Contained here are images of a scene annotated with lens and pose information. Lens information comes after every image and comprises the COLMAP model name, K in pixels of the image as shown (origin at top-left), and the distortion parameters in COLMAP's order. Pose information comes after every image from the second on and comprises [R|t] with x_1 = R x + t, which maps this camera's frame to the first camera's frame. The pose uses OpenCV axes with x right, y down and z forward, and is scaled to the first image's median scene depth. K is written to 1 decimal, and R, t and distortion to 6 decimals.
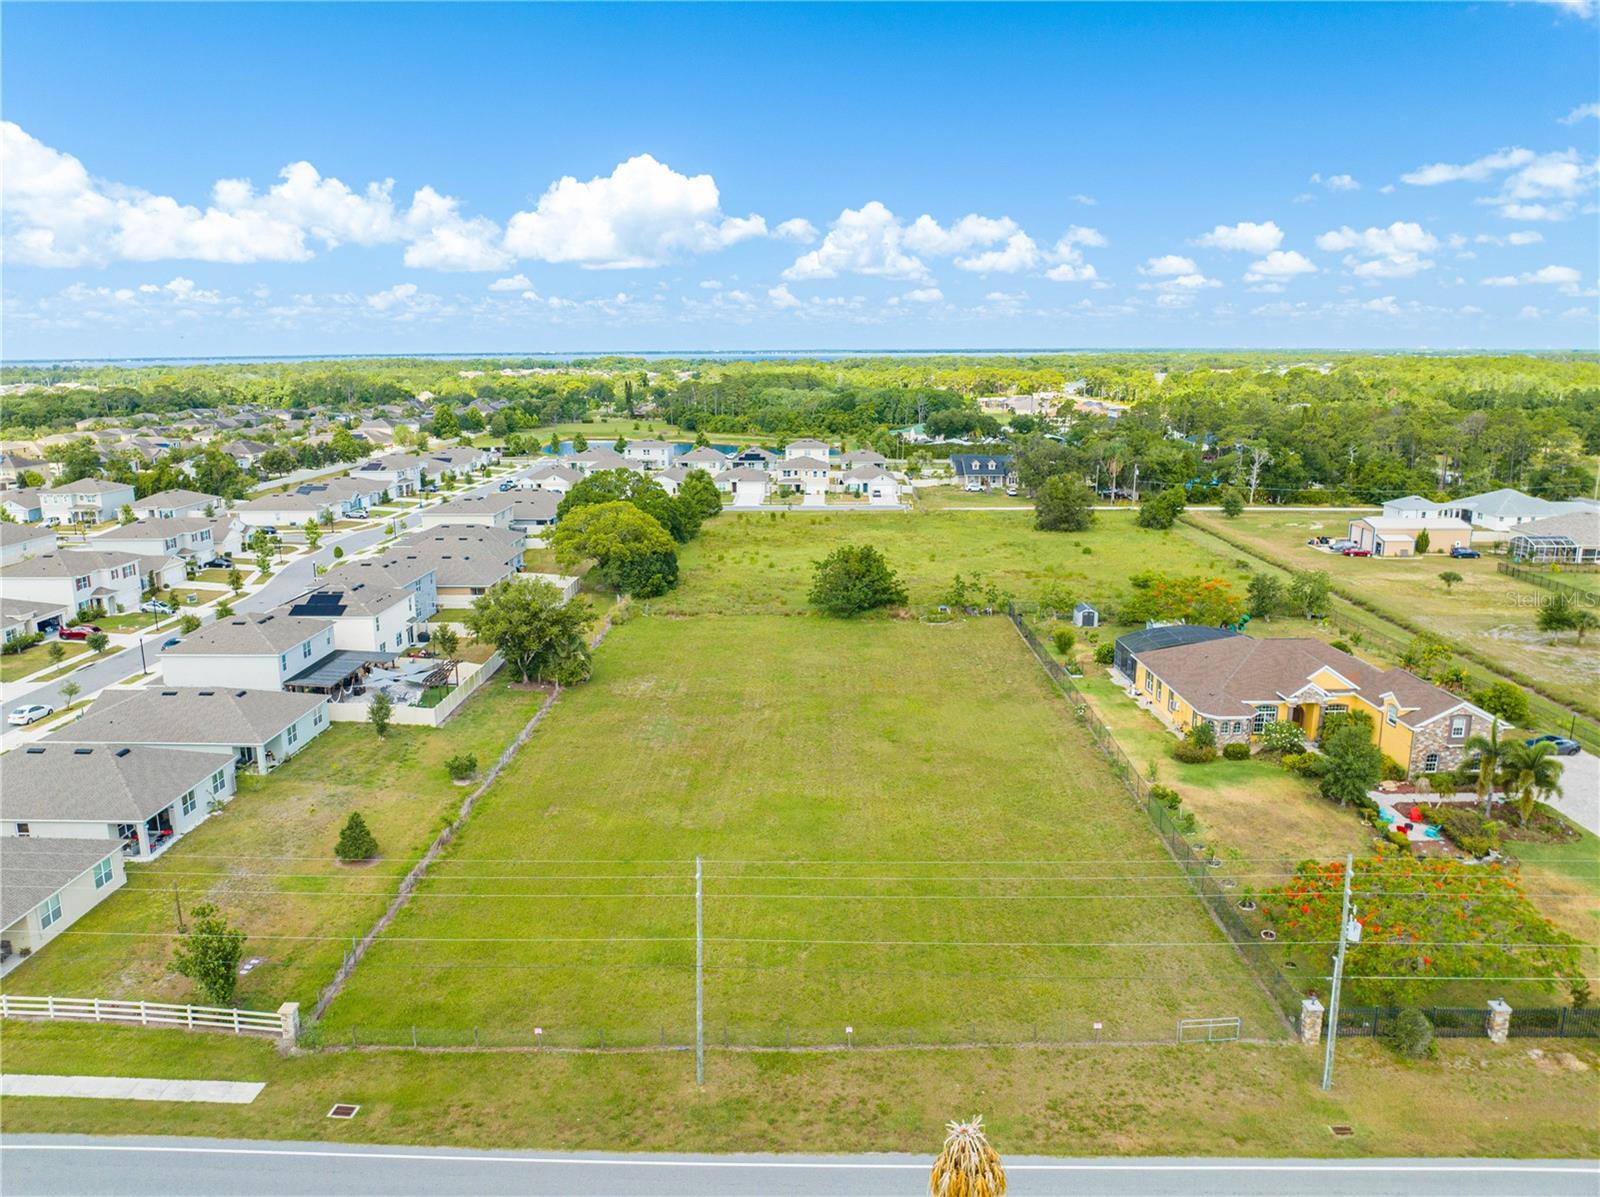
lens RADIAL K [[1127.2, 0, 792.0], [0, 1127.2, 598.4], [0, 0, 1]] dist [-0.035392, -0.002912]
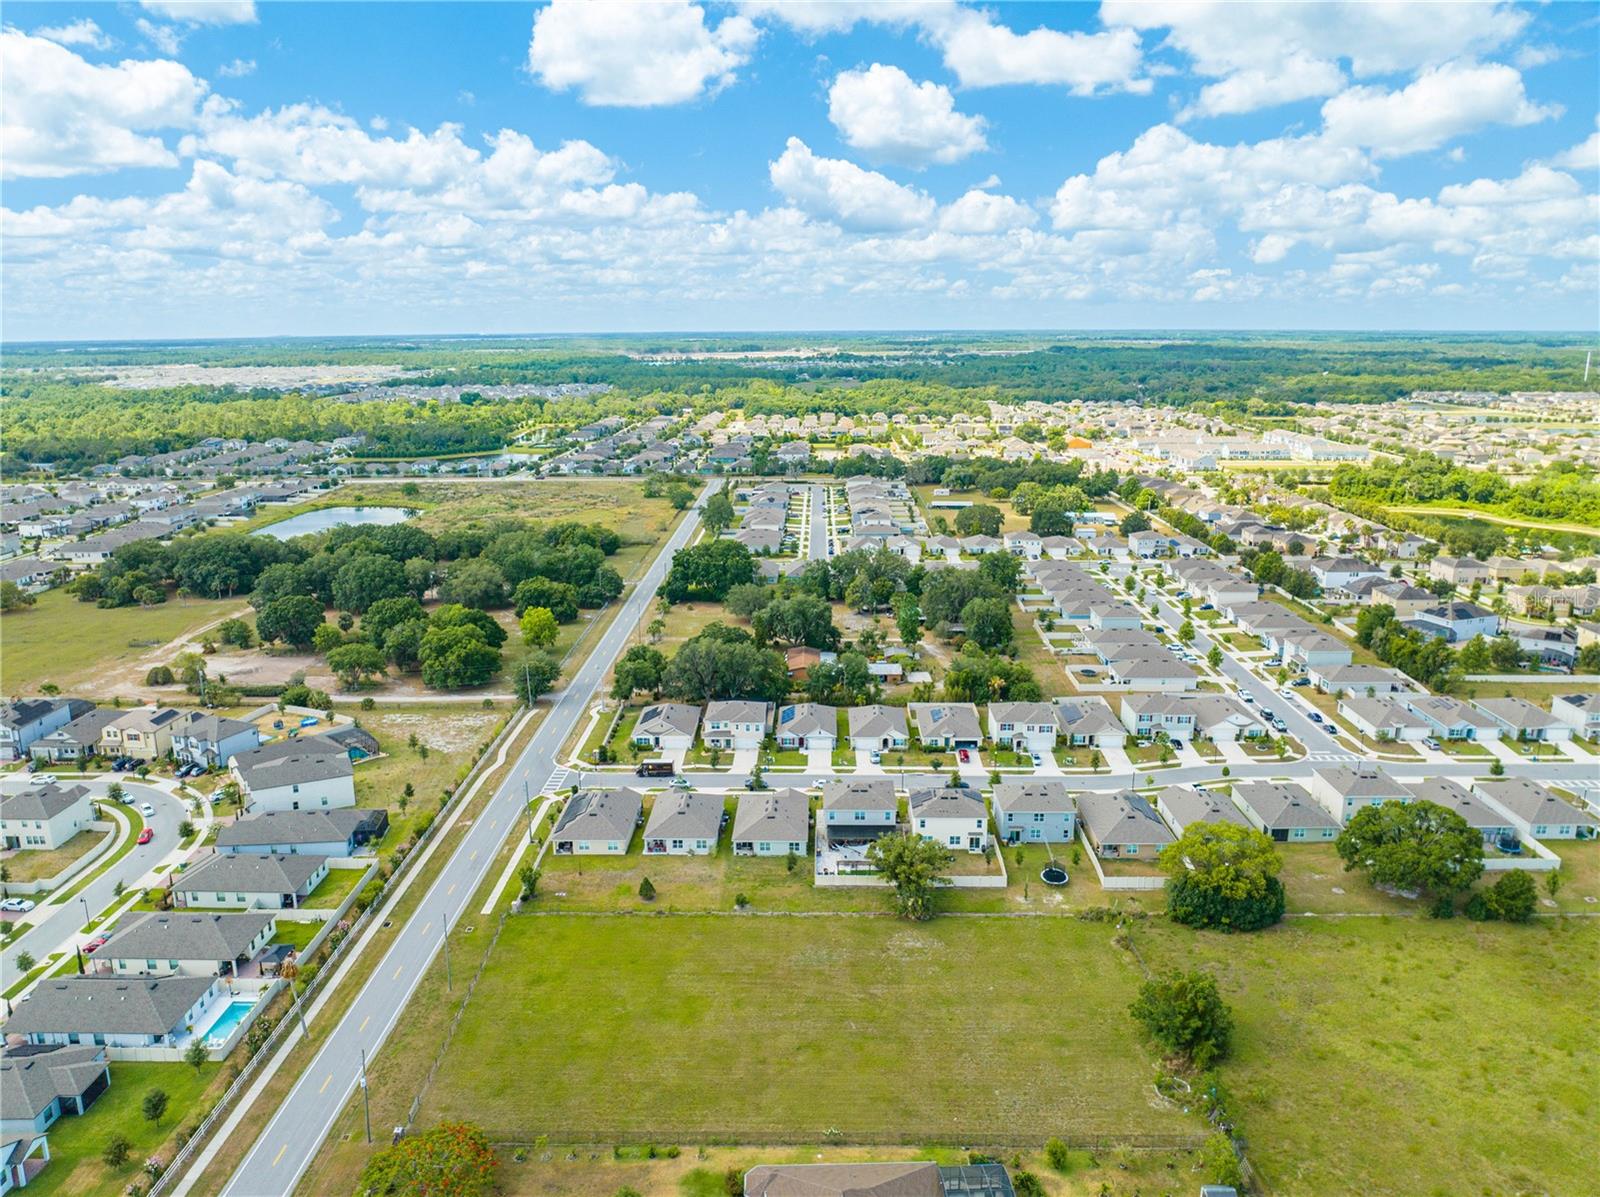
lens RADIAL K [[1127.2, 0, 792.0], [0, 1127.2, 598.4], [0, 0, 1]] dist [-0.035392, -0.002912]
pose [[0.005883, 0.242583, -0.970113, 1.411868], [-0.211037, 0.948581, 0.235919, -0.792228], [0.977460, 0.203342, 0.056775, 0.851943]]
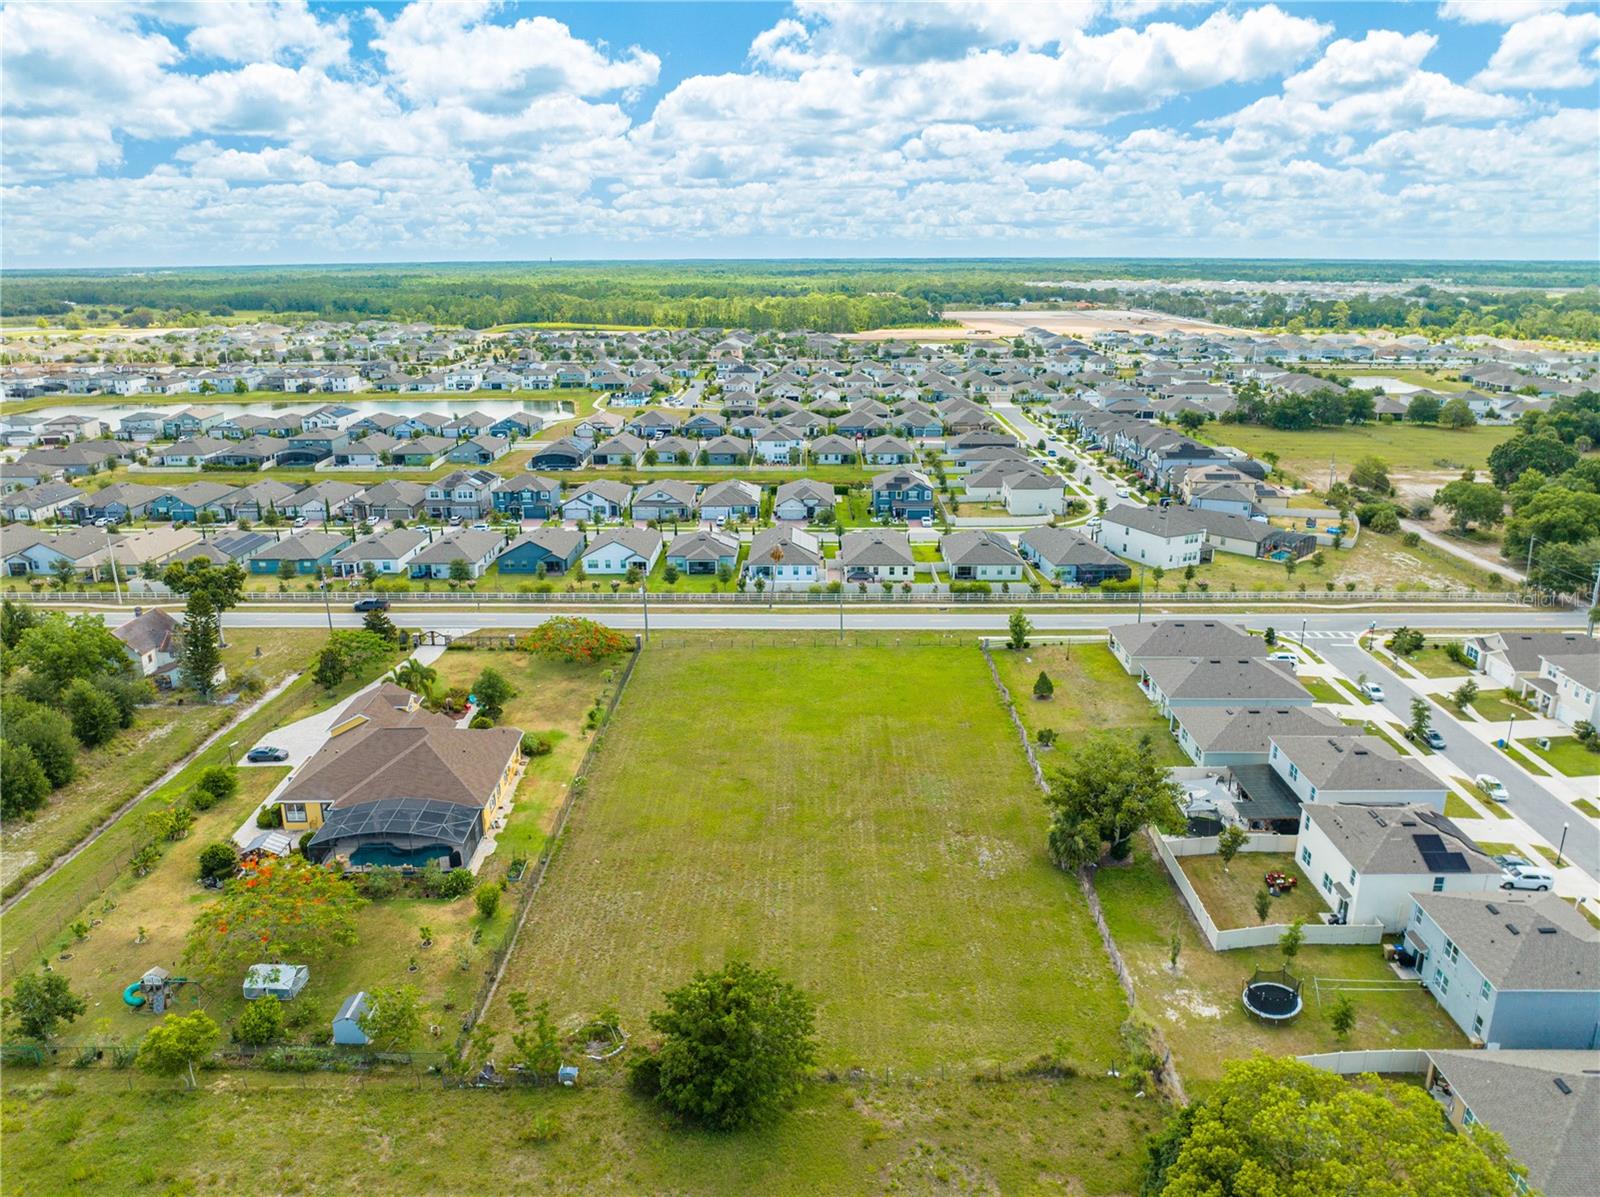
lens RADIAL K [[1127.2, 0, 792.0], [0, 1127.2, 598.4], [0, 0, 1]] dist [-0.035392, -0.002912]
pose [[-0.999901, 0.013802, -0.002740, 0.038429], [0.010653, 0.869732, 0.493409, -0.718377], [0.009193, 0.493331, -0.869793, 2.136200]]
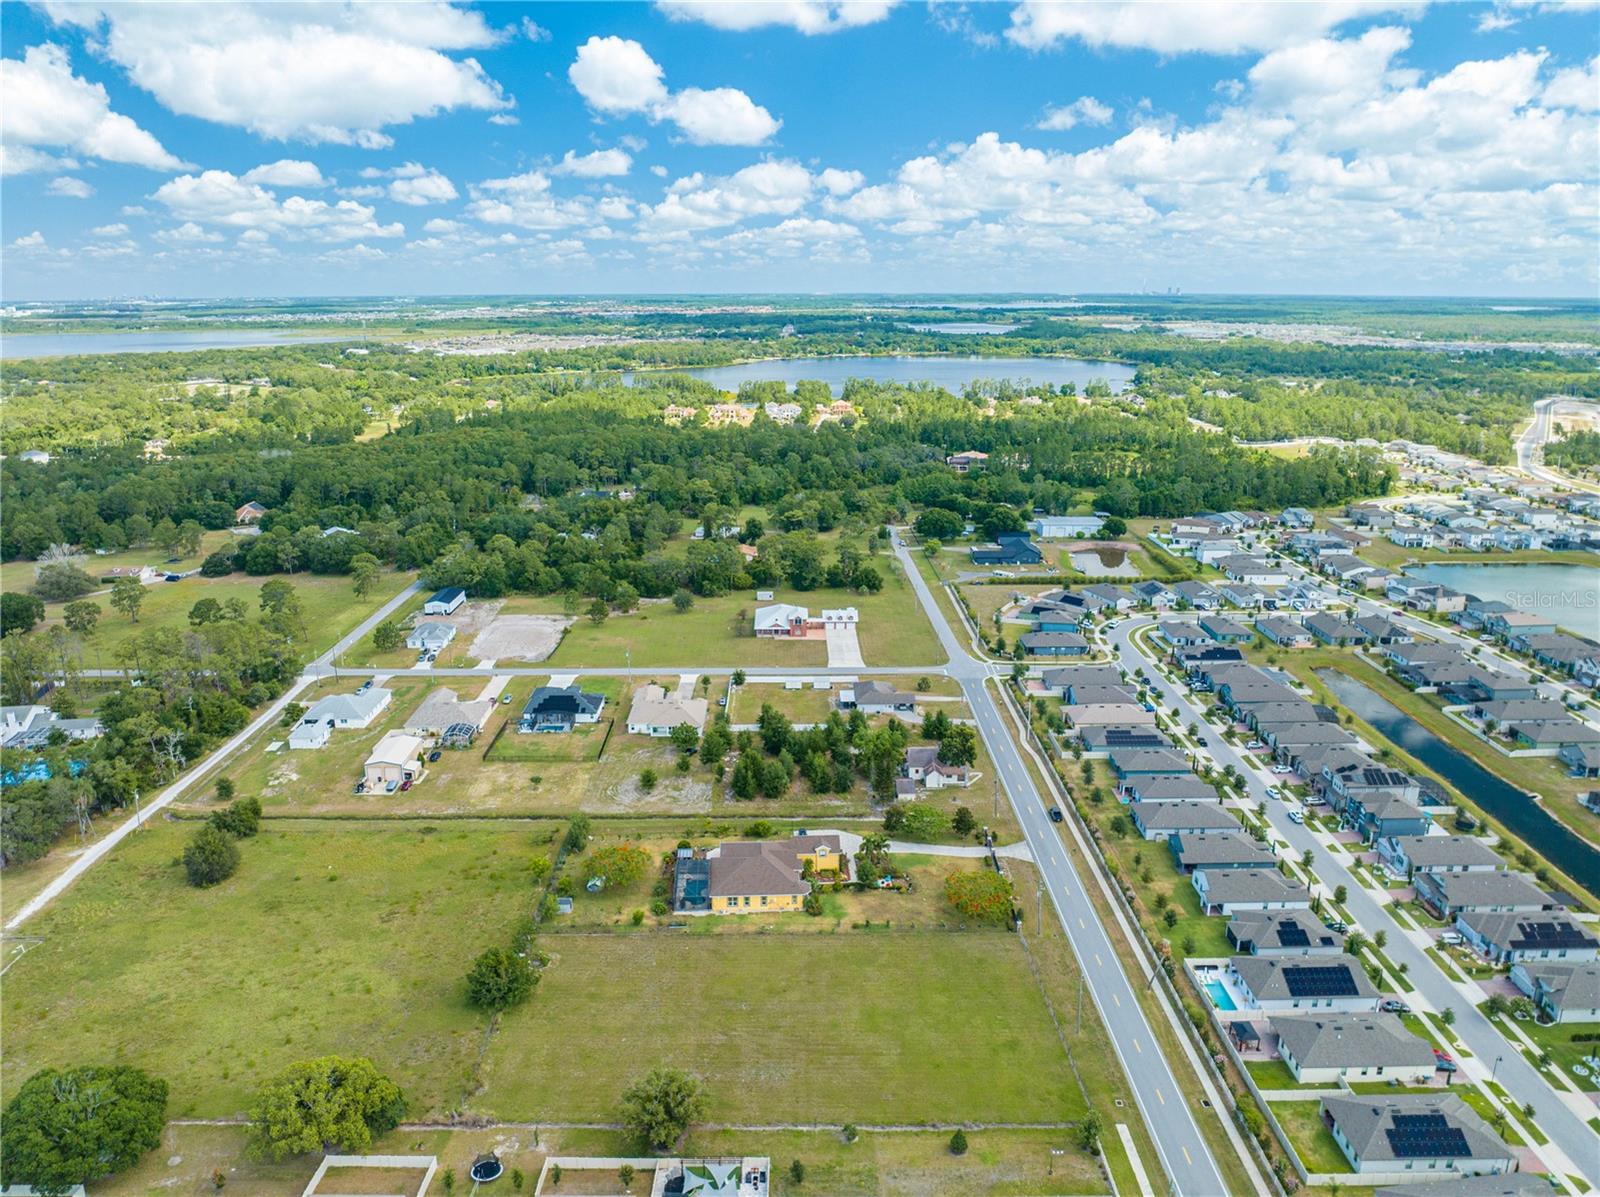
lens RADIAL K [[1127.2, 0, 792.0], [0, 1127.2, 598.4], [0, 0, 1]] dist [-0.035392, -0.002912]
pose [[-0.030179, -0.260396, 0.965030, -1.724966], [0.219770, 0.940115, 0.260546, -1.089284], [-0.975085, 0.219948, 0.028855, 0.835697]]
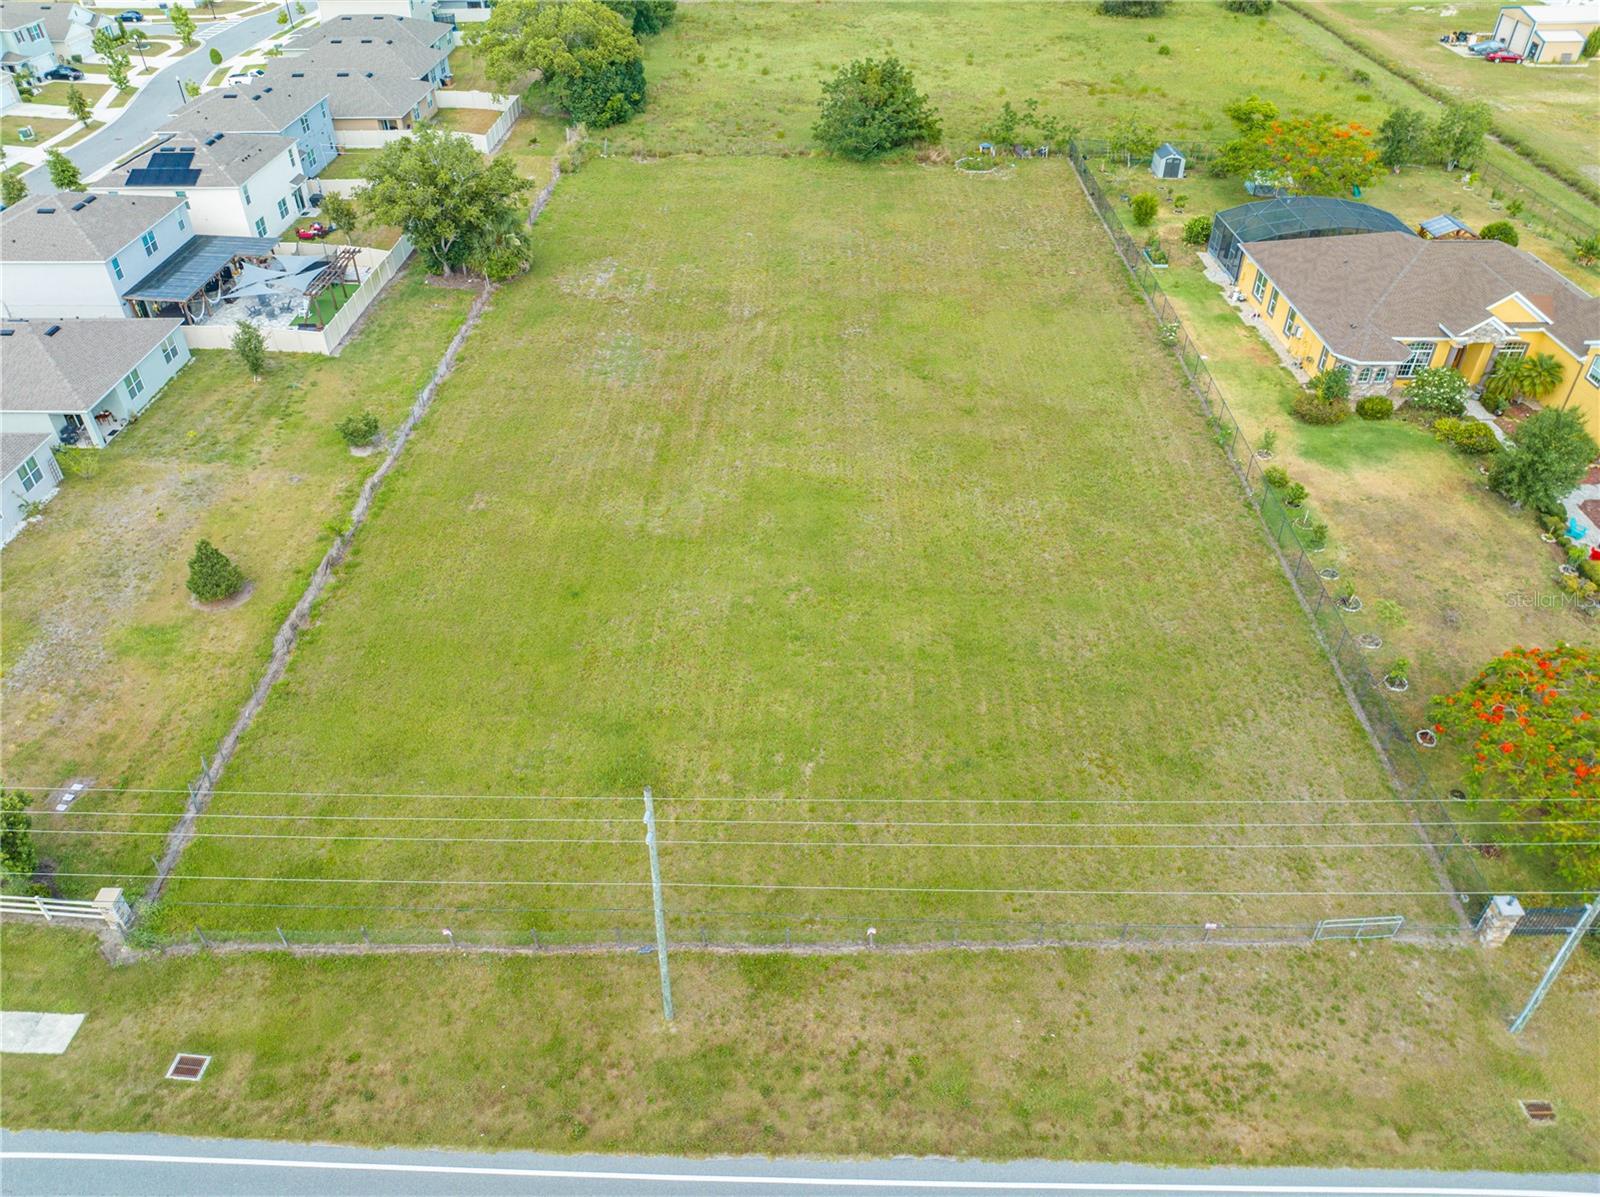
lens RADIAL K [[1127.2, 0, 792.0], [0, 1127.2, 598.4], [0, 0, 1]] dist [-0.035392, -0.002912]
pose [[1.000000, -0.000209, 0.000957, -0.000966], [-0.000232, 0.898564, 0.438841, -0.079429], [-0.000952, -0.438841, 0.898564, 0.261612]]
